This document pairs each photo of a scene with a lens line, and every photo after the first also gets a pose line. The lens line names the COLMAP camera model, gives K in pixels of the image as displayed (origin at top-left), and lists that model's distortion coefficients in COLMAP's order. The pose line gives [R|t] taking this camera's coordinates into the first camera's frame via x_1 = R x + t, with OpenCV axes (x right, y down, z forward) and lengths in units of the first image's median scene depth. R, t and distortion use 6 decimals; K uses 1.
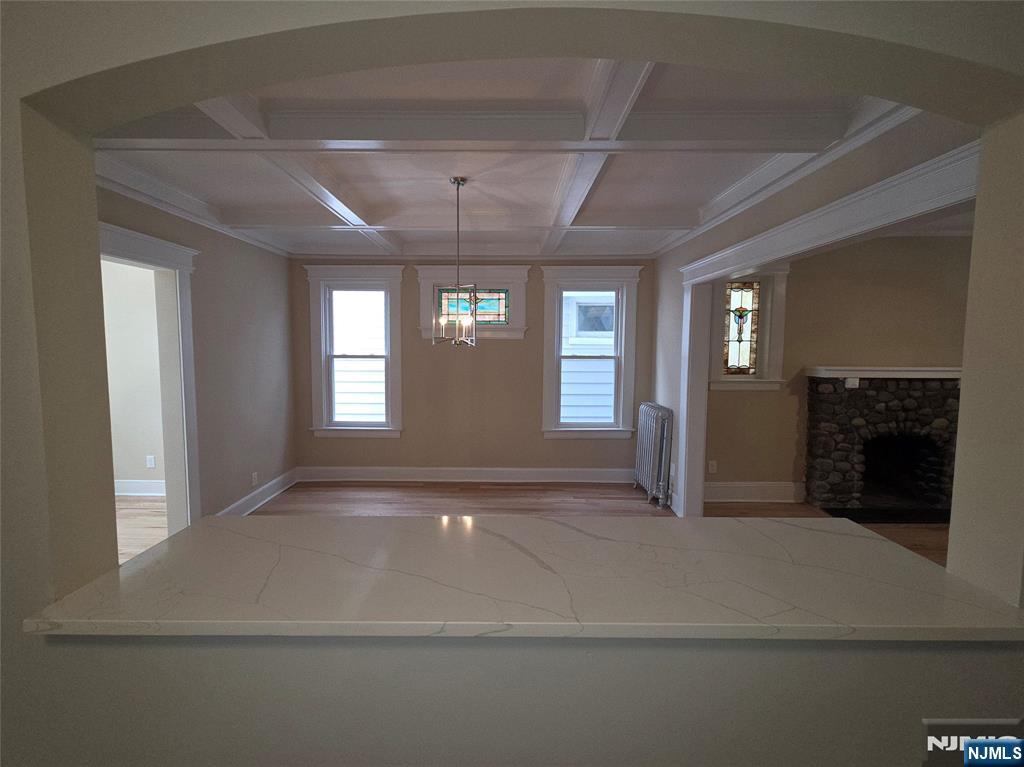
lens RADIAL K [[418.4, 0, 511.8], [0, 418.4, 376.9], [0, 0, 1]] dist [0.006968, -0.000041]
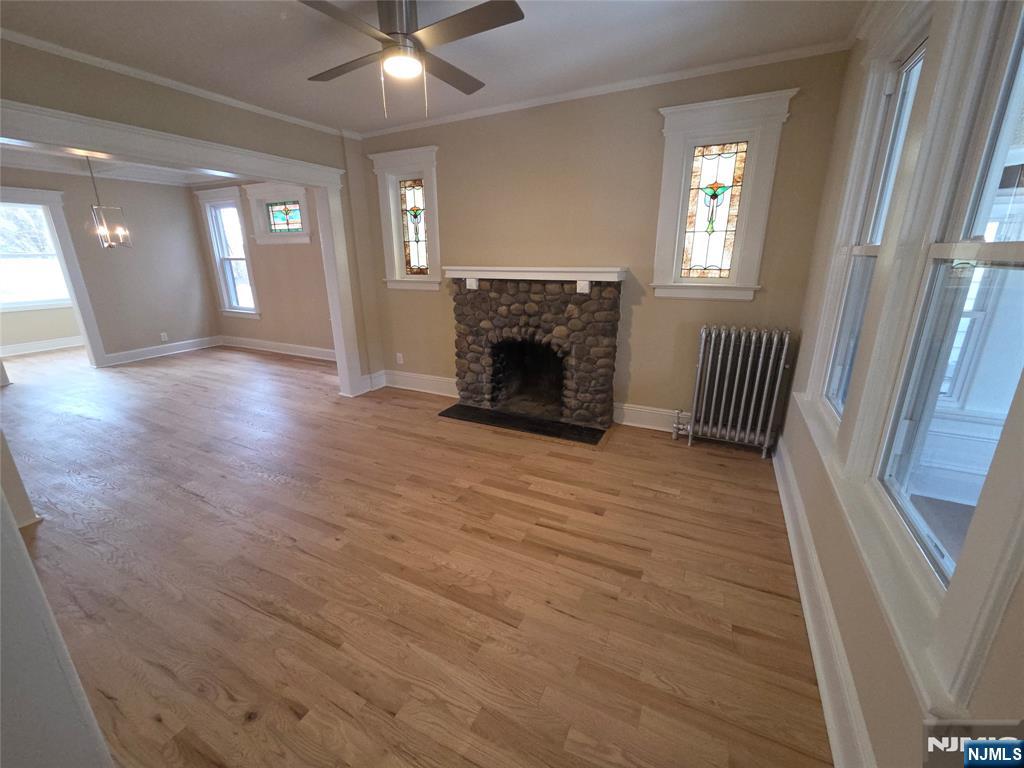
lens RADIAL K [[418.4, 0, 516.1], [0, 418.4, 378.9], [0, 0, 1]] dist [0.006968, -0.000041]
pose [[0.892823, 0.118113, -0.434645, 1.314476], [-0.021437, 0.975054, 0.220932, 0.012530], [0.449897, -0.187936, 0.873082, 0.150672]]
